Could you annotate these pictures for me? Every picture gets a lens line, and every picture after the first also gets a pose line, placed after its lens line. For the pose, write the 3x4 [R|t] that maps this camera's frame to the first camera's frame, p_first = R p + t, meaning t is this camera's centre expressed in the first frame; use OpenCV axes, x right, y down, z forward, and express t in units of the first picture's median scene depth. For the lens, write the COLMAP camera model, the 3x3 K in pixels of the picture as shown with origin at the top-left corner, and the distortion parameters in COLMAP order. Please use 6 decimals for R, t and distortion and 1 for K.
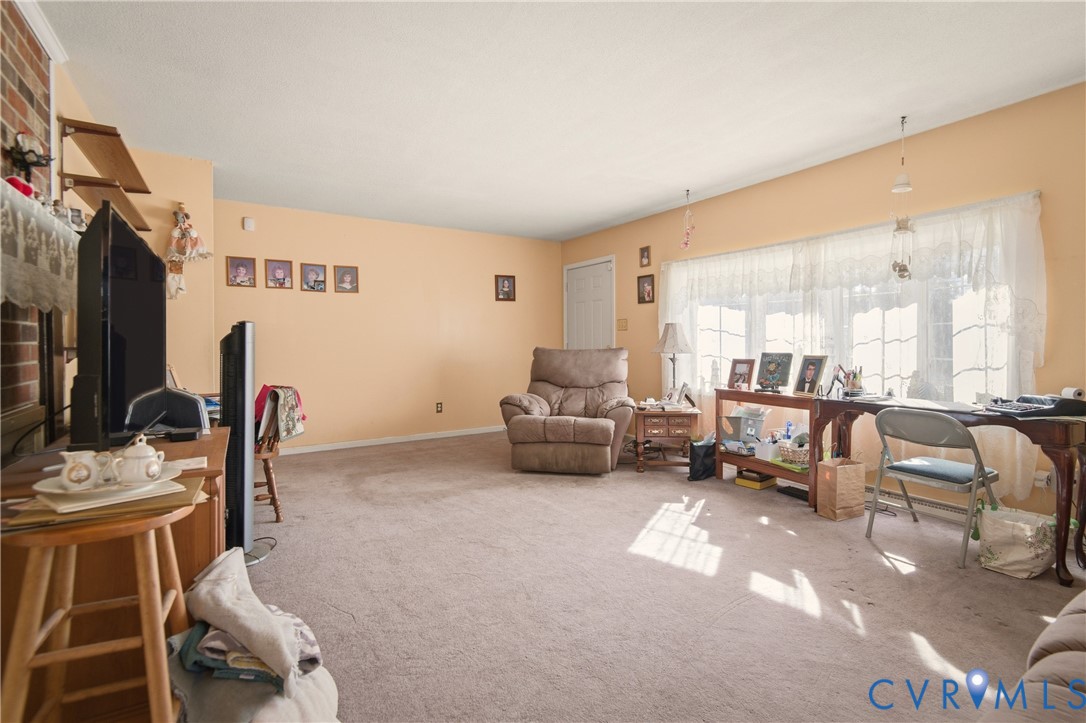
lens RADIAL K [[501.0, 0, 558.8], [0, 501.0, 337.6], [0, 0, 1]] dist [0.002976, -0.000673]
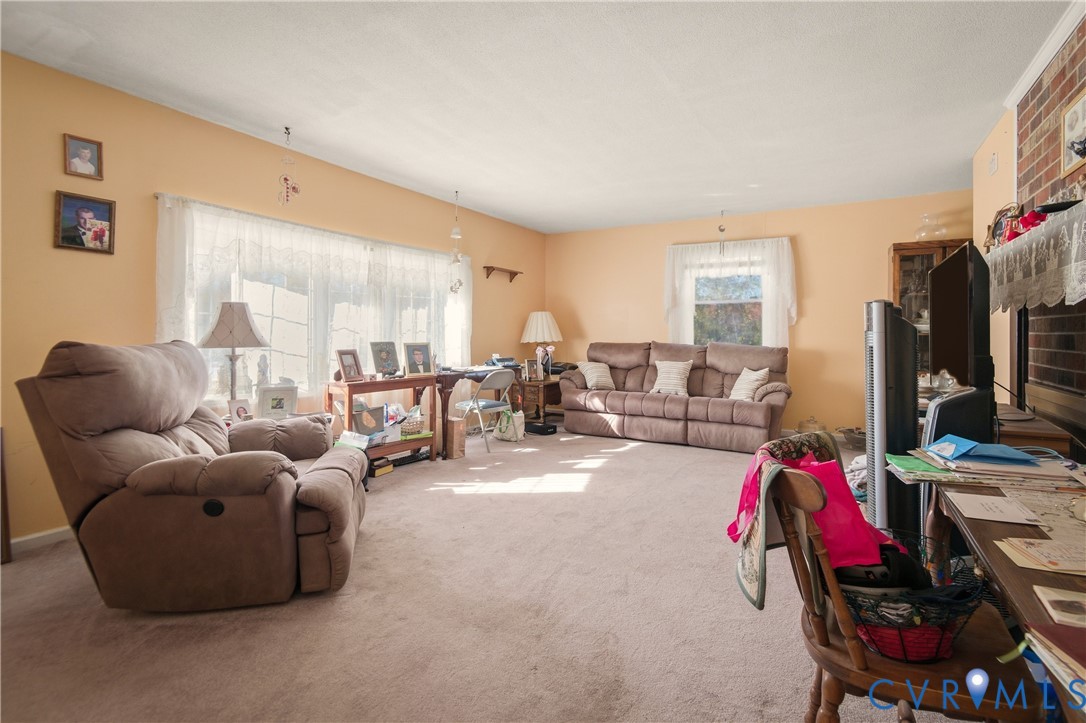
lens RADIAL K [[501.0, 0, 558.8], [0, 501.0, 337.6], [0, 0, 1]] dist [0.002976, -0.000673]
pose [[-0.486538, 0.001598, 0.873658, -0.646007], [-0.002442, 0.999992, -0.003189, 0.021533], [-0.873656, -0.003685, -0.486531, 1.112435]]
